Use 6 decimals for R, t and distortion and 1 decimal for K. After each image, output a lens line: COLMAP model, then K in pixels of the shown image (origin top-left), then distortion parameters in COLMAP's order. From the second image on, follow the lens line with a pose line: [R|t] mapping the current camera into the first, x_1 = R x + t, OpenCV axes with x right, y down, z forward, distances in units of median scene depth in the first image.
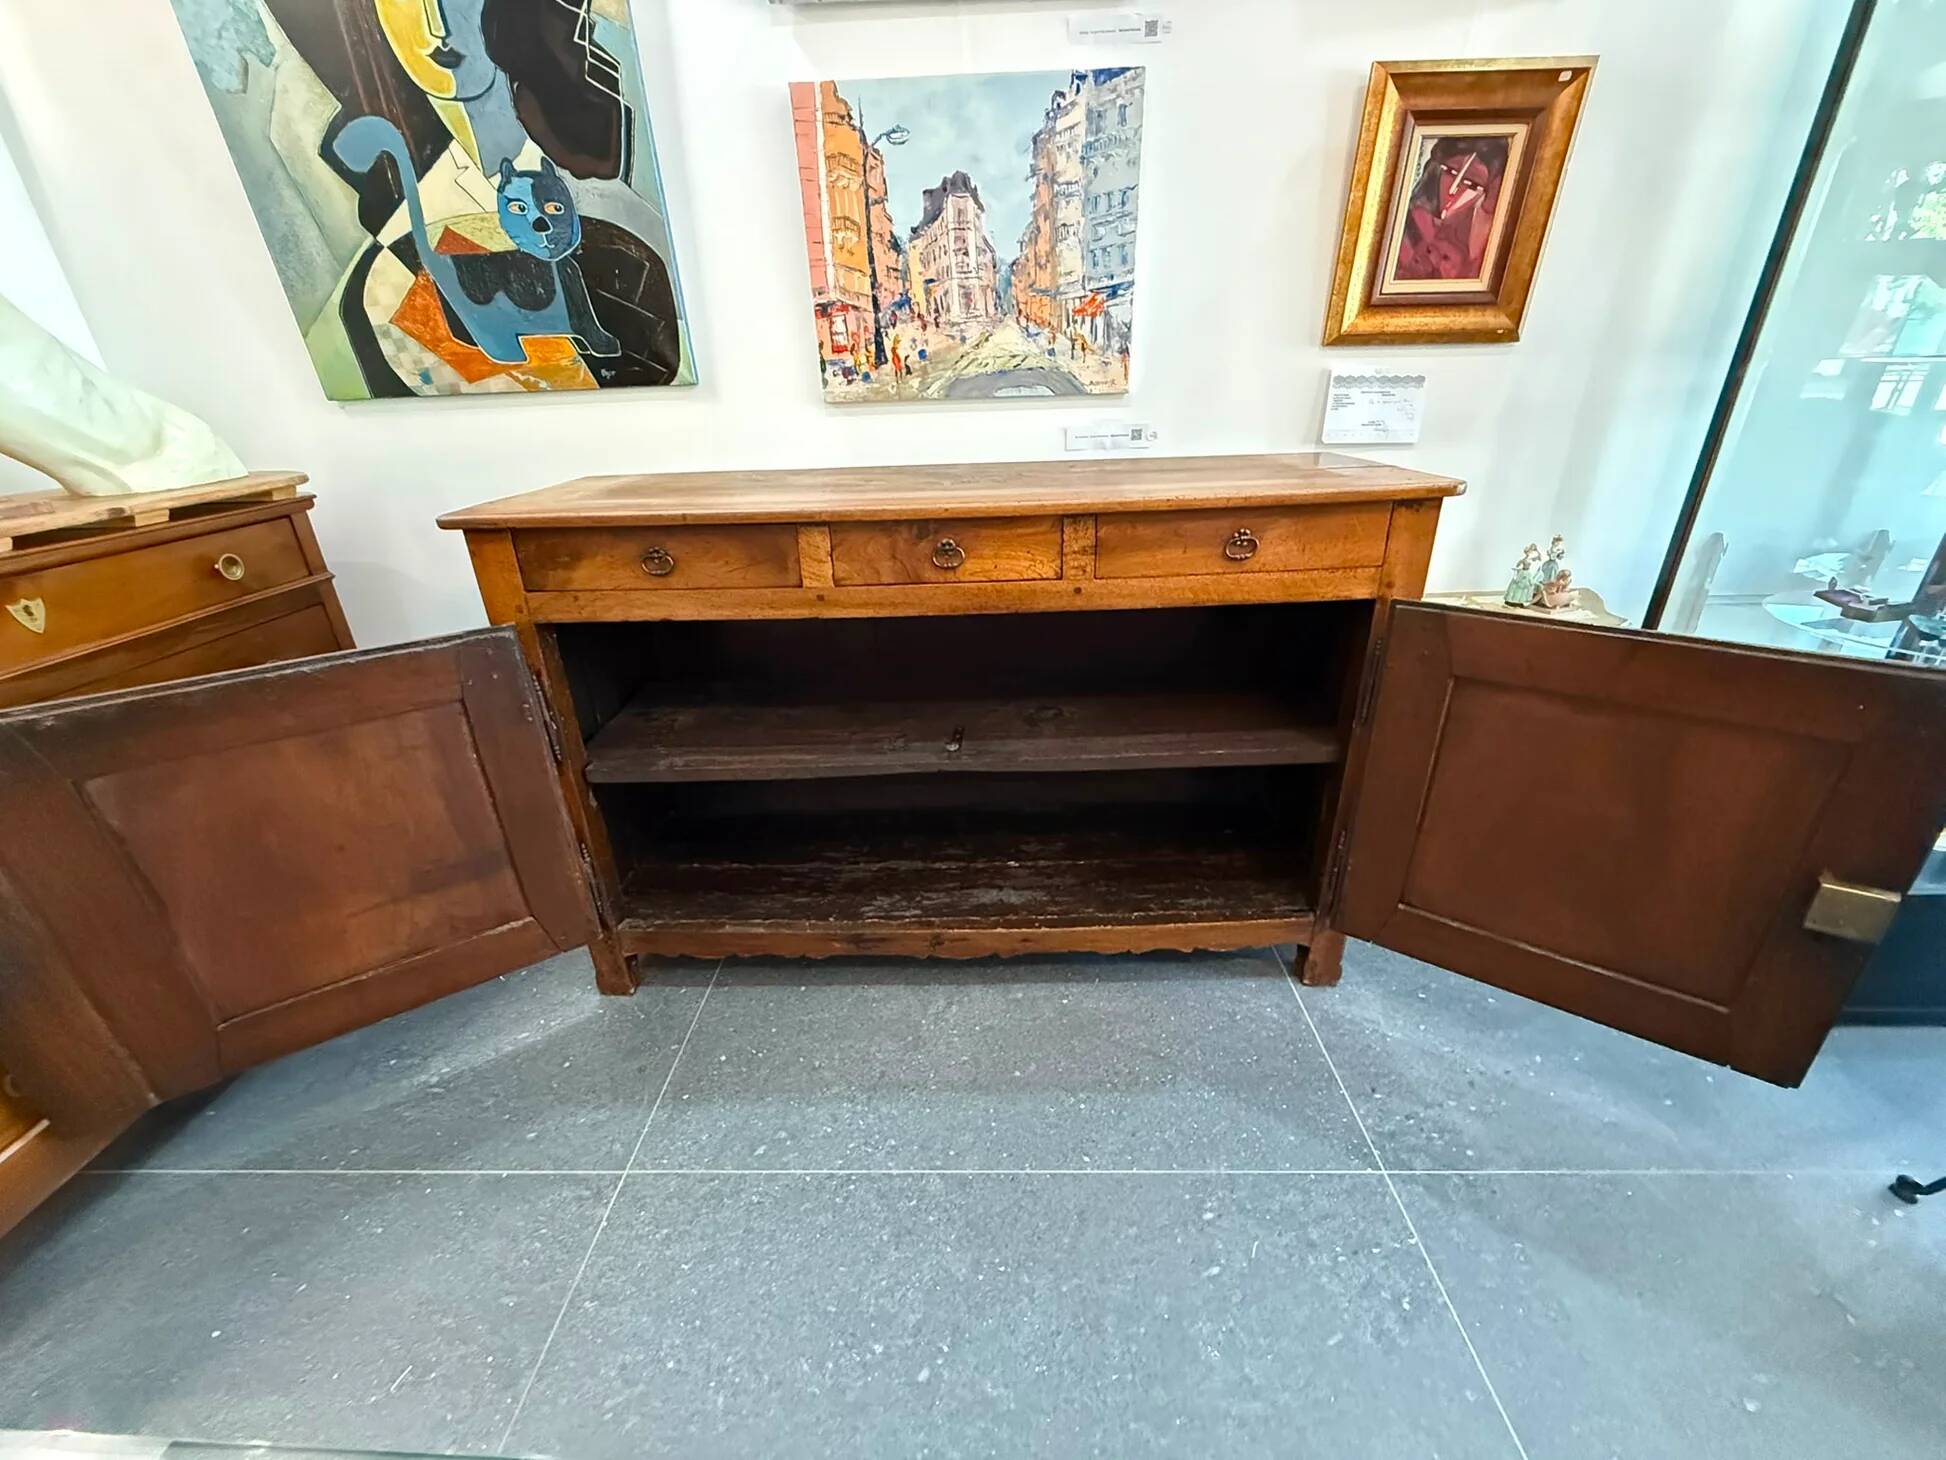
lens RADIAL K [[785.0, 0, 968.7], [0, 785.0, 731.3], [0, 0, 1]] dist [-0.000237, 0.001293]
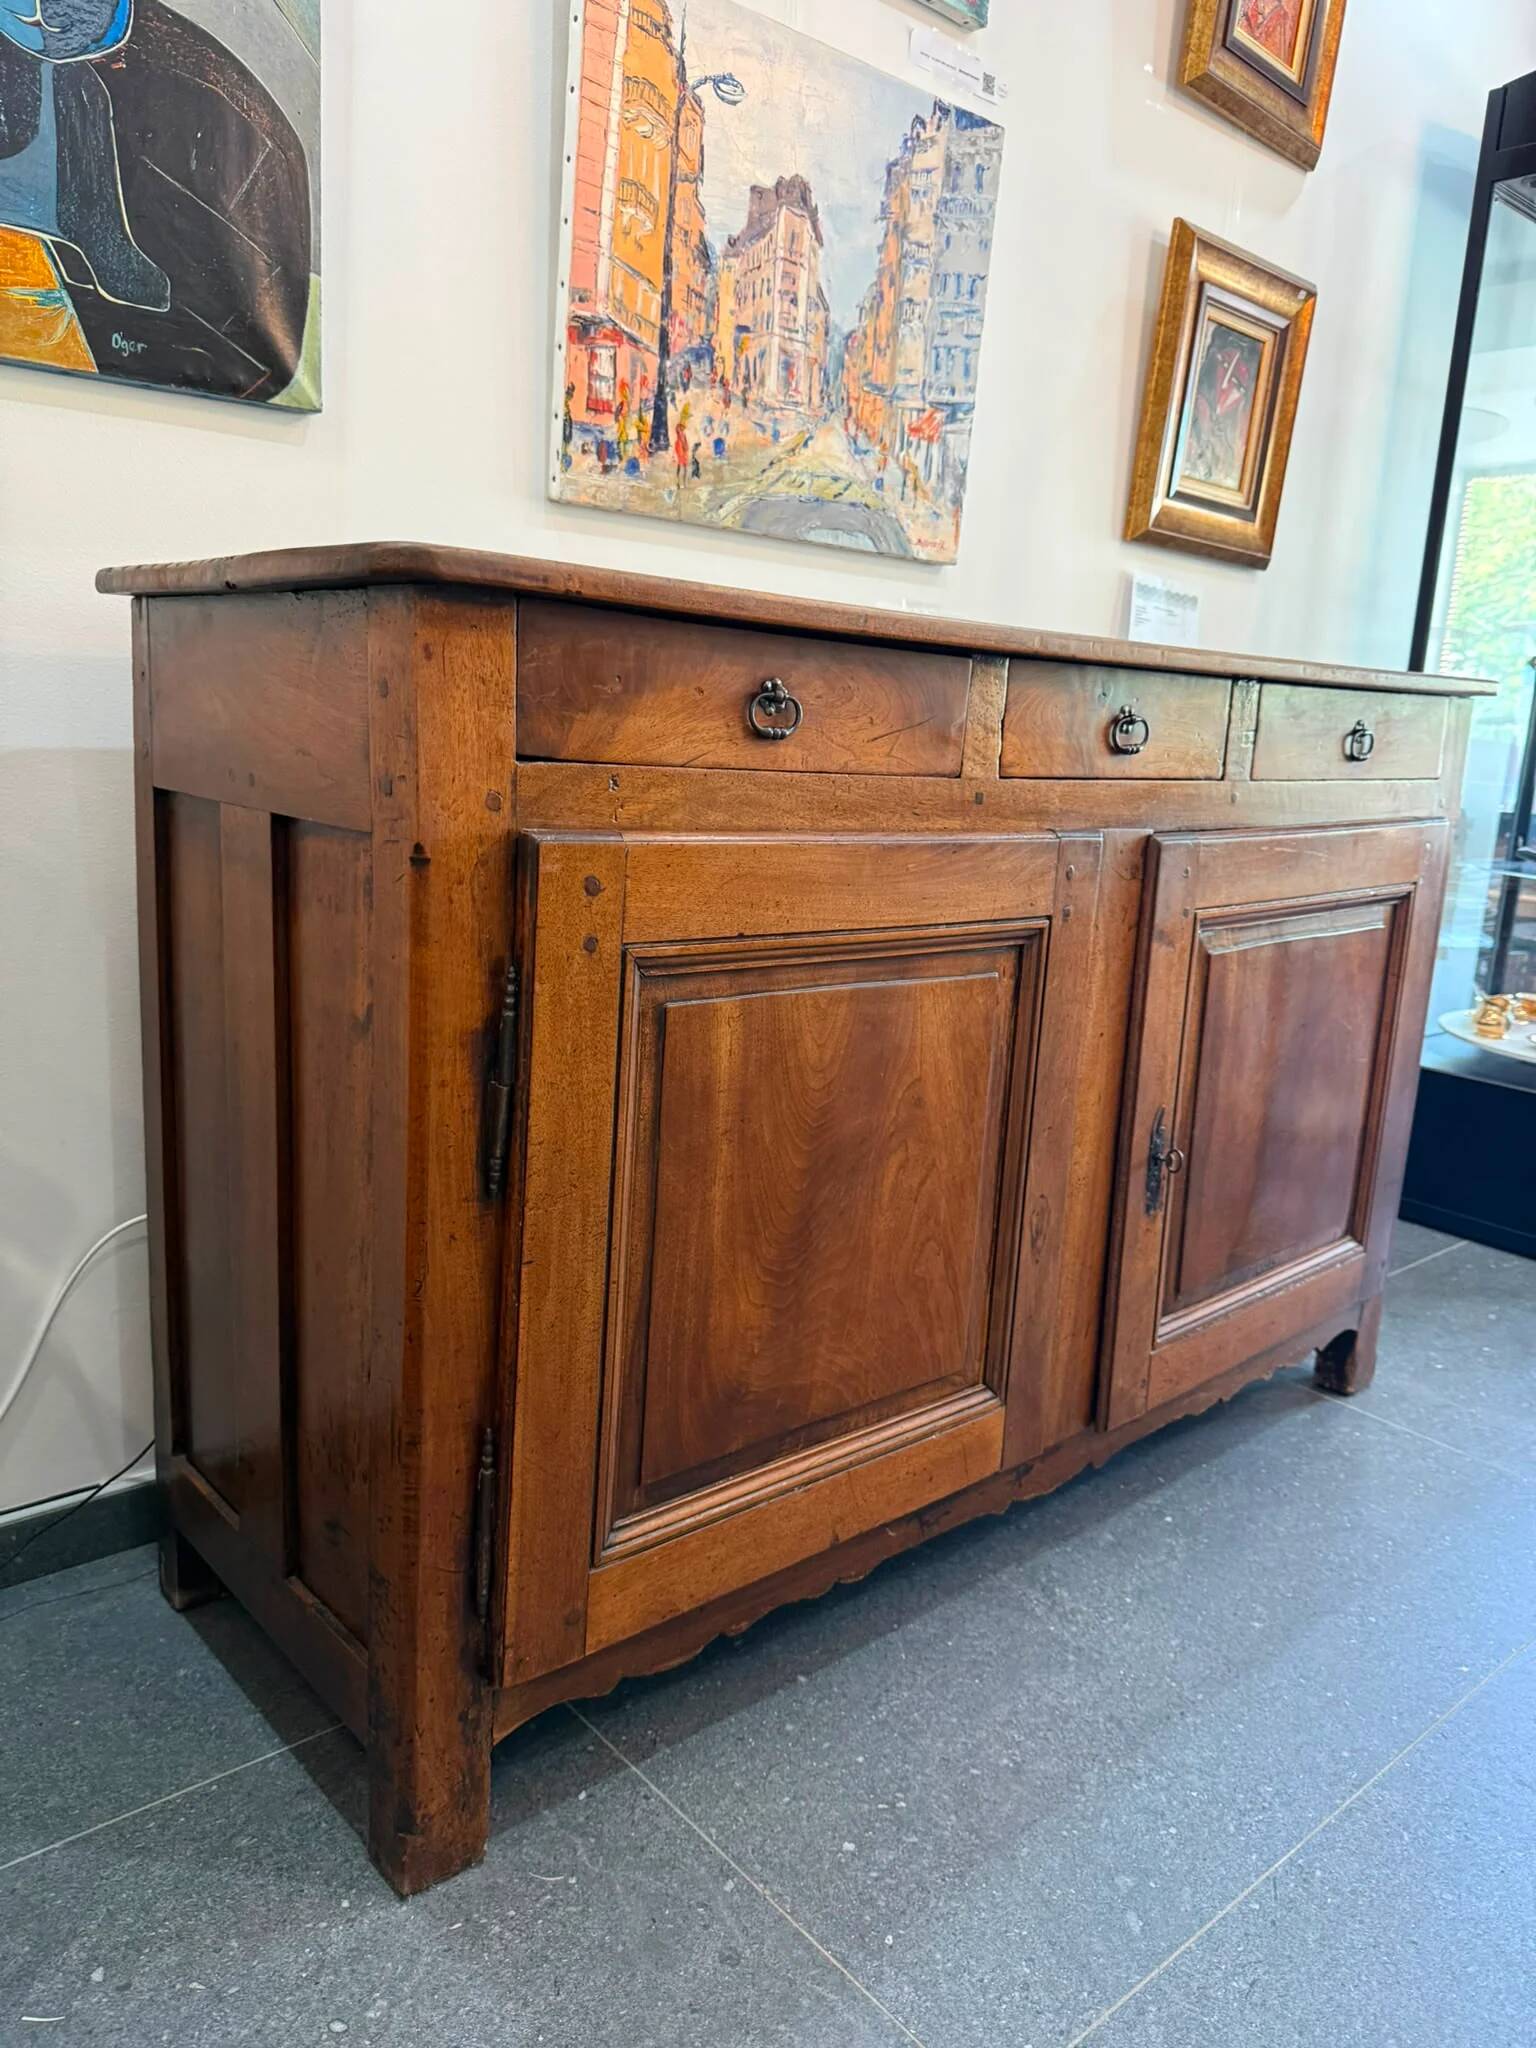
lens RADIAL K [[1487.5, 0, 786.4], [0, 1487.5, 1036.7], [0, 0, 1]] dist [0.001968, -0.024124]
pose [[0.728375, -0.074706, 0.681094, -0.807620], [0.208768, 0.970970, -0.116759, 0.067625], [-0.652600, 0.227235, 0.722826, 0.303605]]
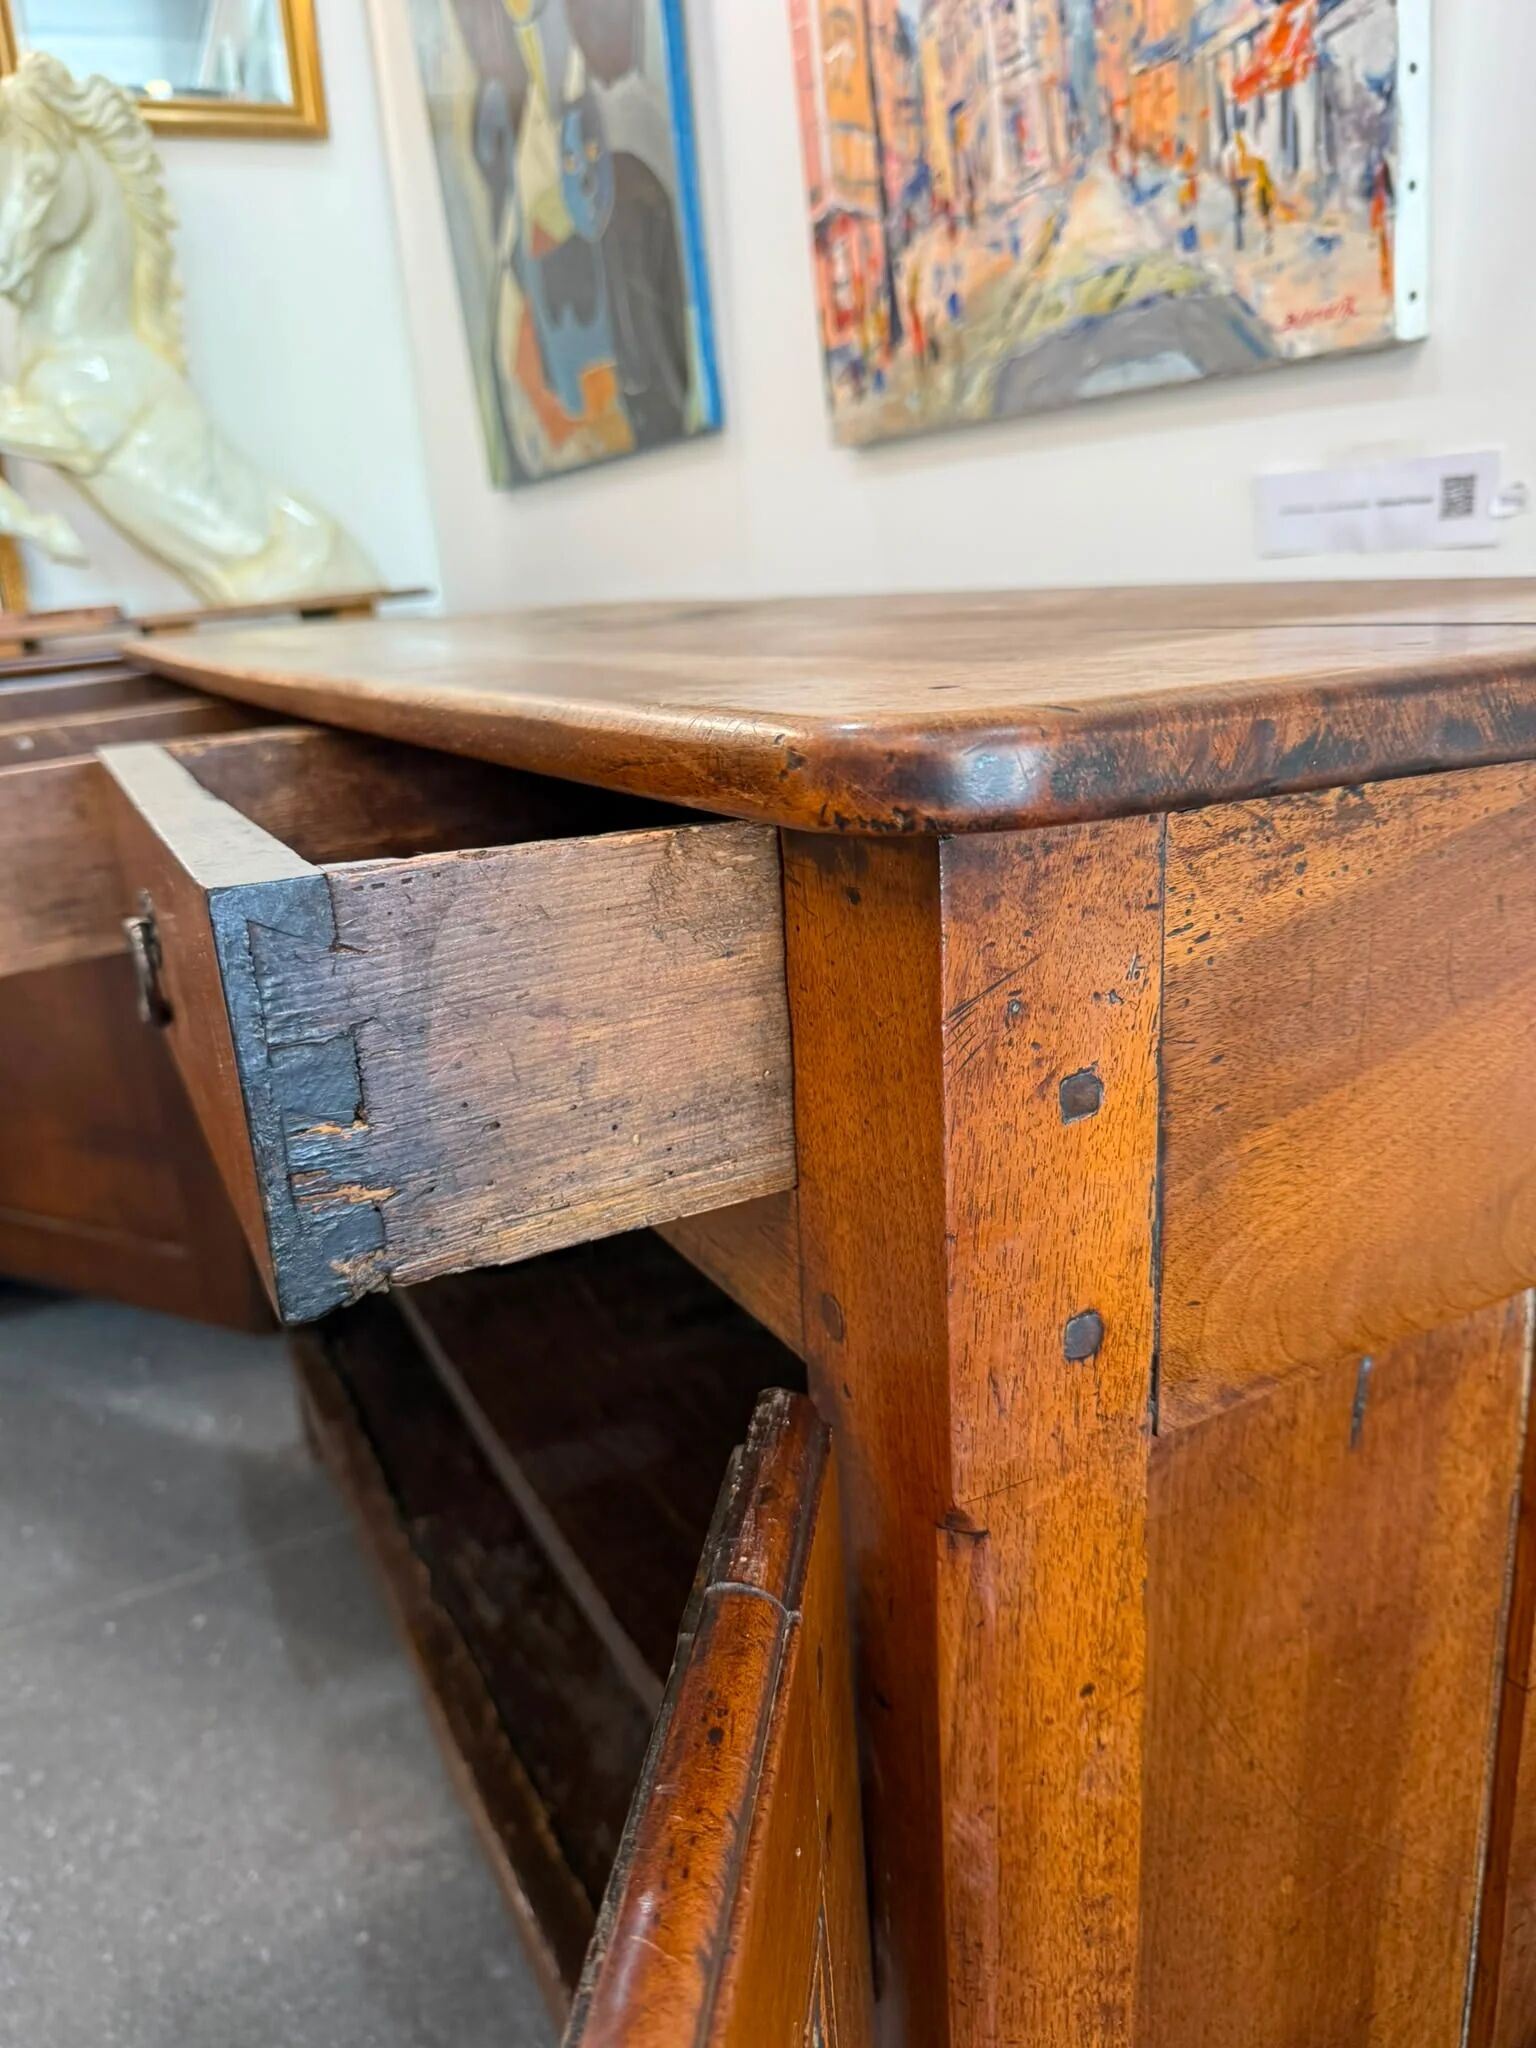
lens RADIAL K [[1487.5, 0, 766.9], [0, 1487.5, 1020.8], [0, 0, 1]] dist [0.001968, -0.024124]
pose [[0.467593, 0.260621, -0.844650, 0.612446], [-0.313788, 0.942254, 0.117027, -0.218431], [0.826374, 0.210320, 0.522371, 0.645441]]
